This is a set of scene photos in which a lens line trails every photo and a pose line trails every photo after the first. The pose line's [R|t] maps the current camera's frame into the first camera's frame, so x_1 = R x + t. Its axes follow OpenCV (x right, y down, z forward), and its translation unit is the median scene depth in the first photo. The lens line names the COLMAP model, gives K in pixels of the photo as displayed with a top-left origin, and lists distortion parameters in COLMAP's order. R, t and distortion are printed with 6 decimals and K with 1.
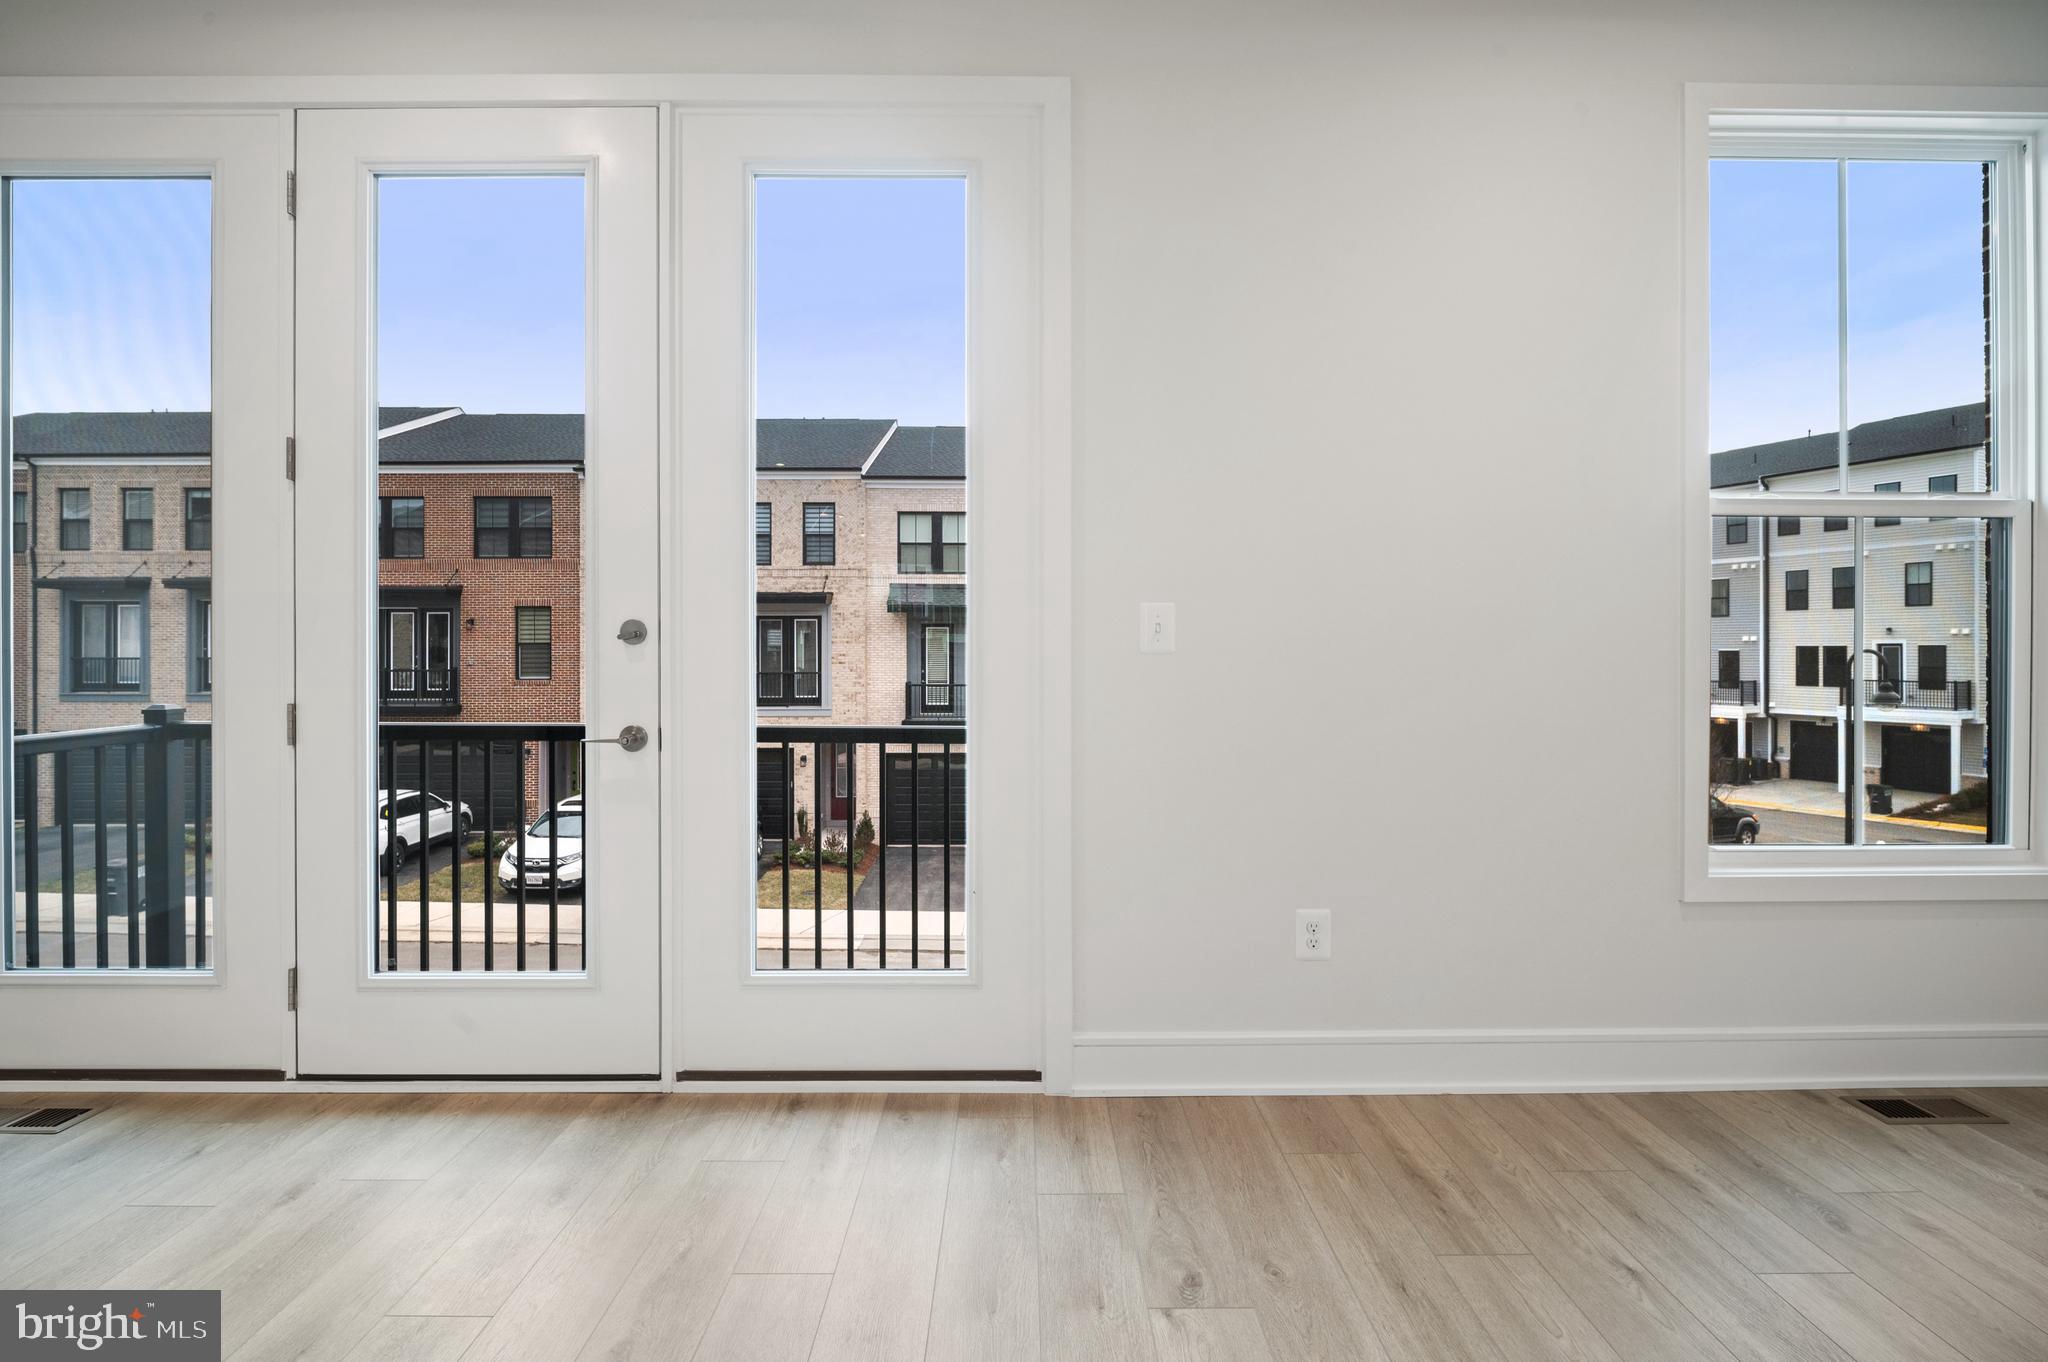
lens RADIAL K [[964.1, 0, 1021.1], [0, 964.1, 656.1], [0, 0, 1]] dist [-0.004219, -0.002457]
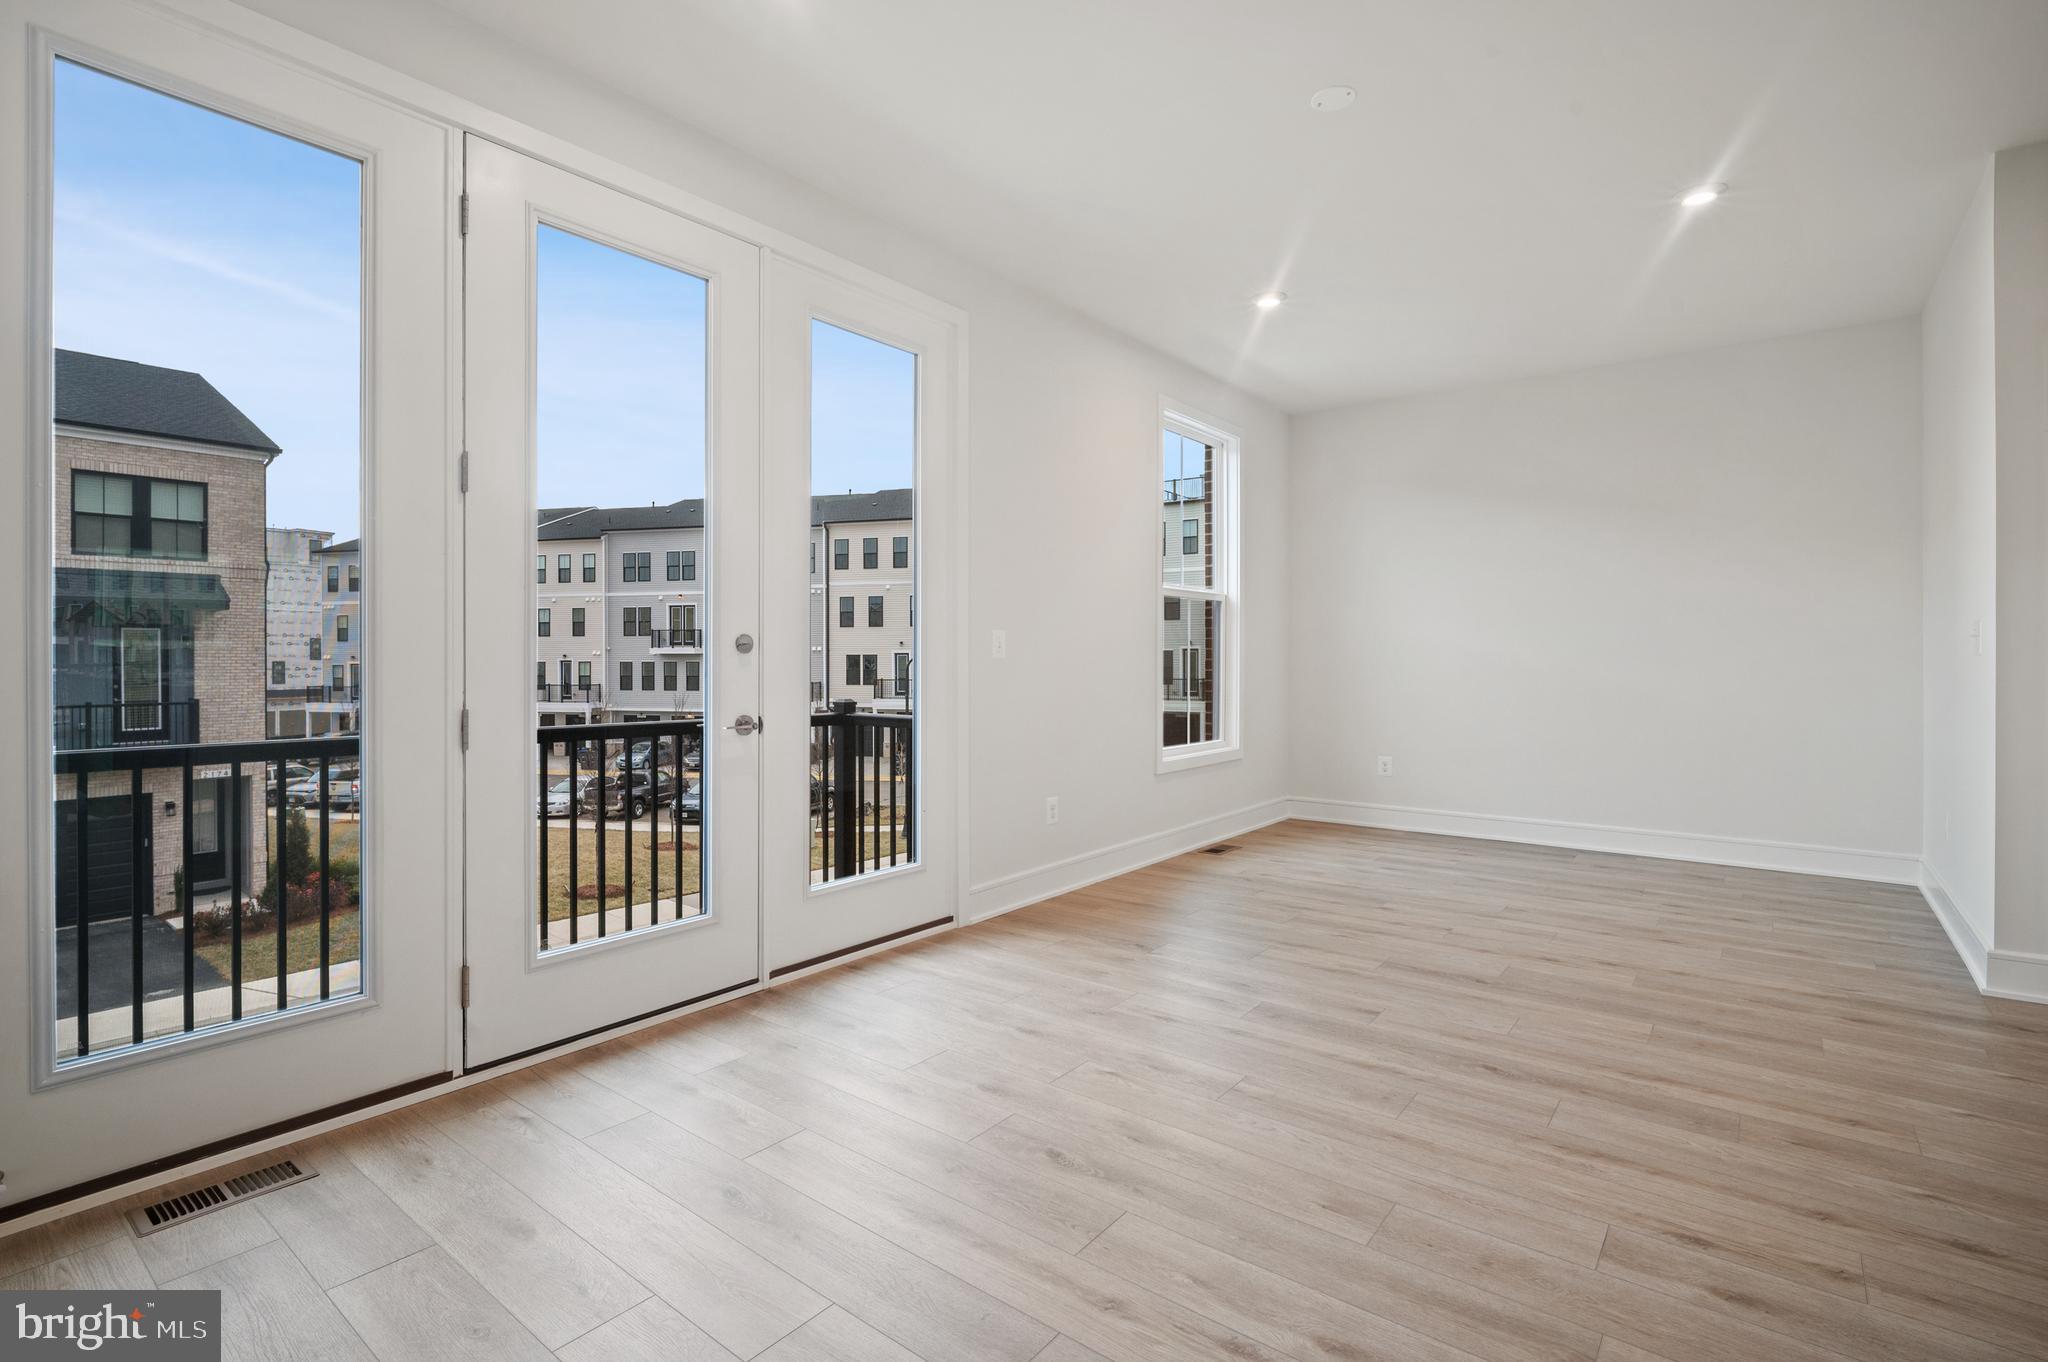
lens RADIAL K [[964.1, 0, 1024.7], [0, 964.1, 672.0], [0, 0, 1]] dist [-0.004219, -0.002457]
pose [[0.623050, -0.012251, 0.782086, -1.179361], [0.005925, 0.999923, 0.010943, 0.001170], [-0.782160, -0.002184, 0.623074, -0.111640]]
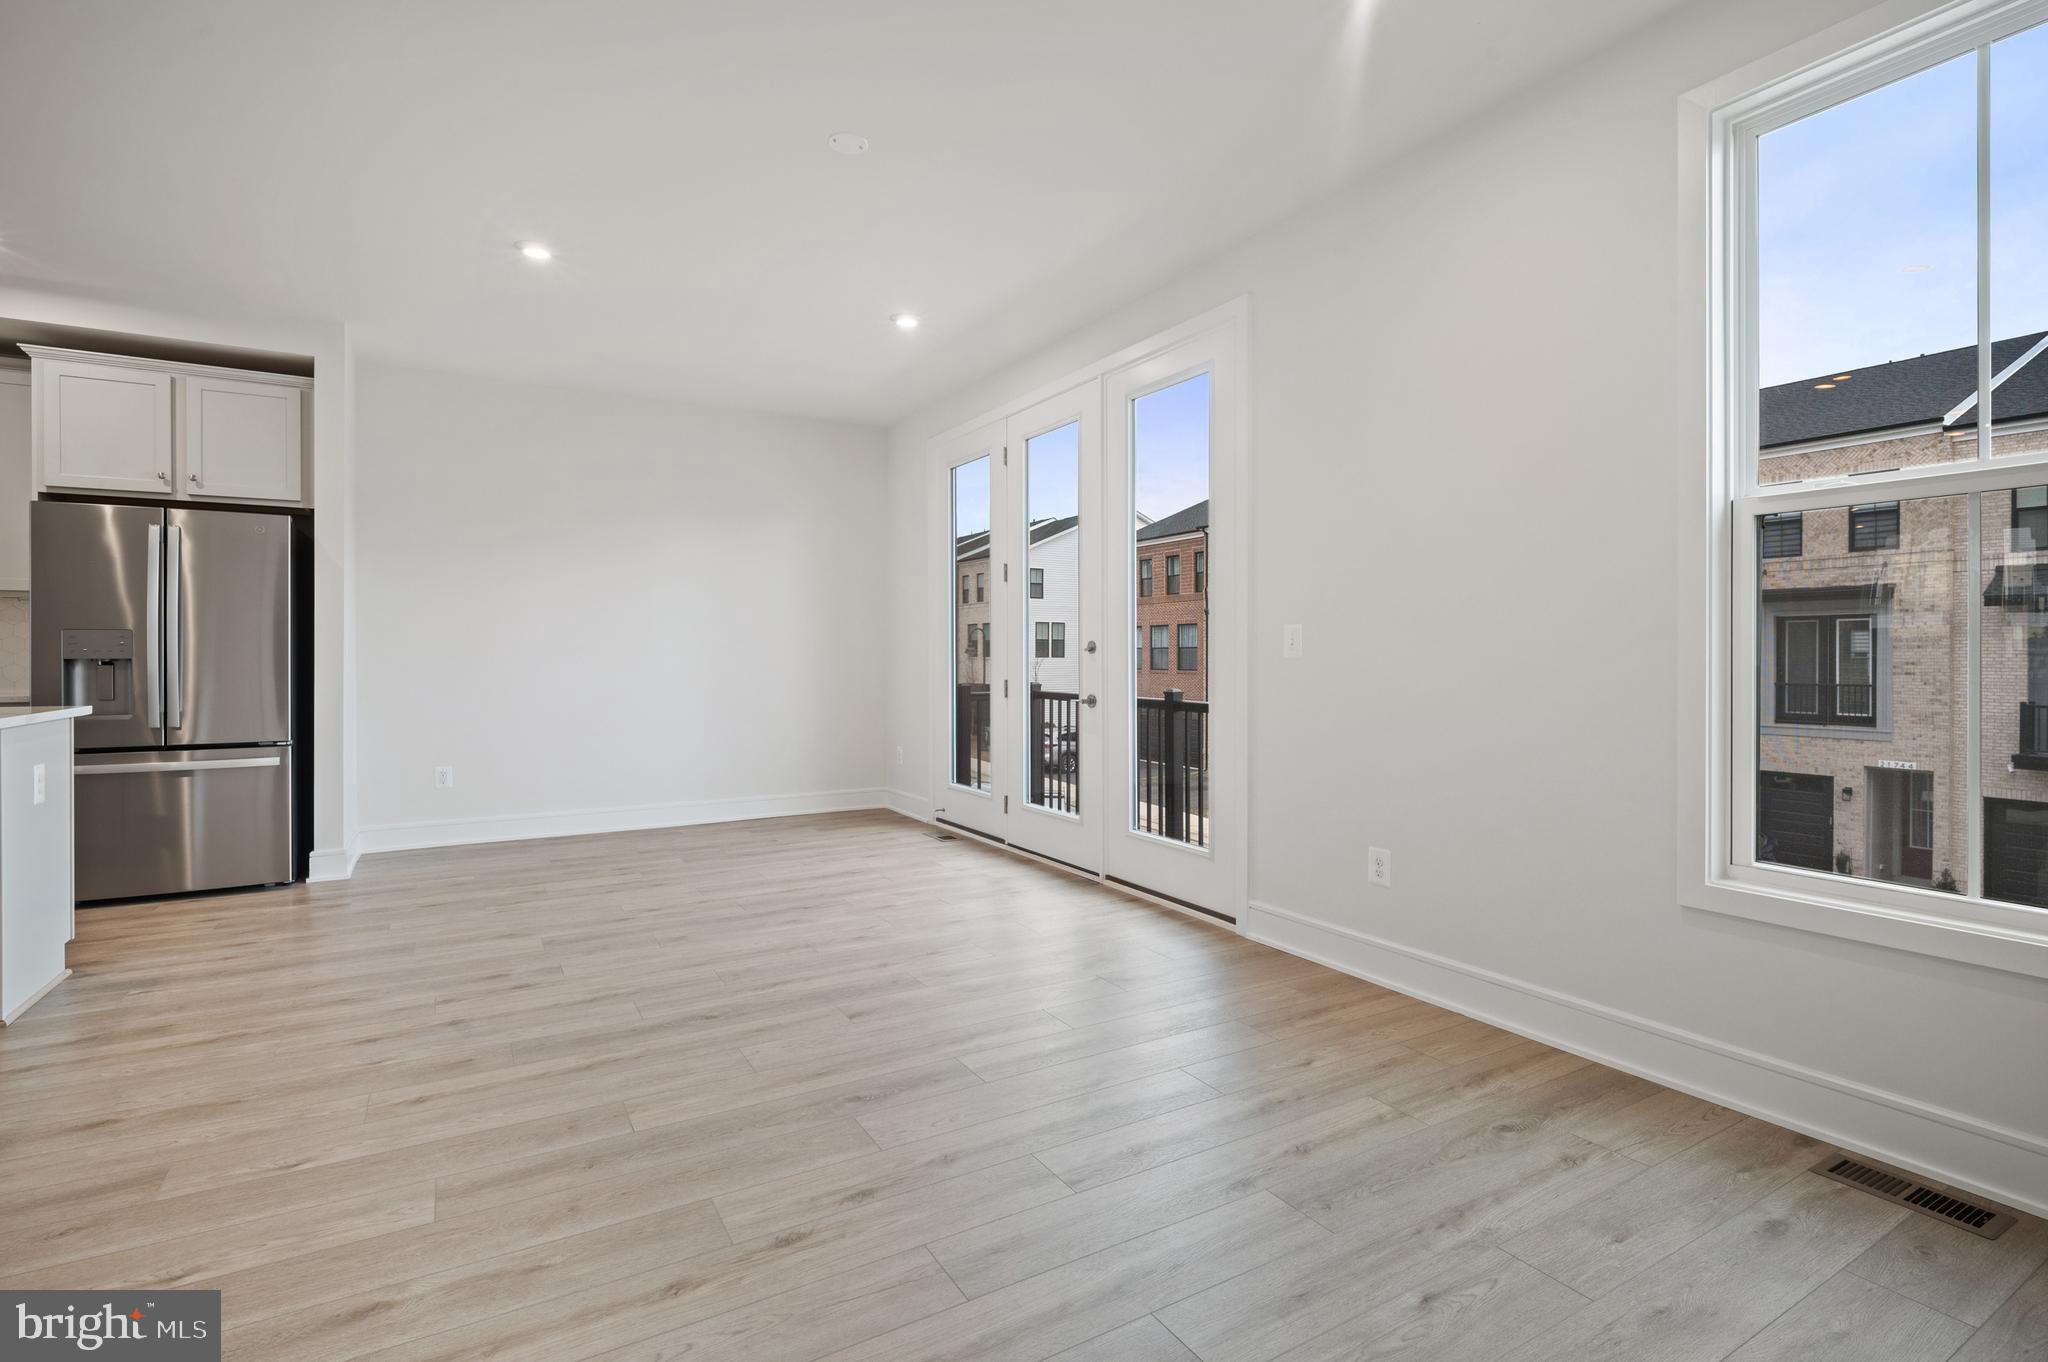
lens RADIAL K [[964.1, 0, 1003.5], [0, 964.1, 671.5], [0, 0, 1]] dist [-0.004219, -0.002457]
pose [[0.486165, 0.014673, -0.873744, 1.228652], [-0.006650, 0.999892, 0.013092, 0.000578], [0.873842, -0.000554, 0.486210, -0.119098]]
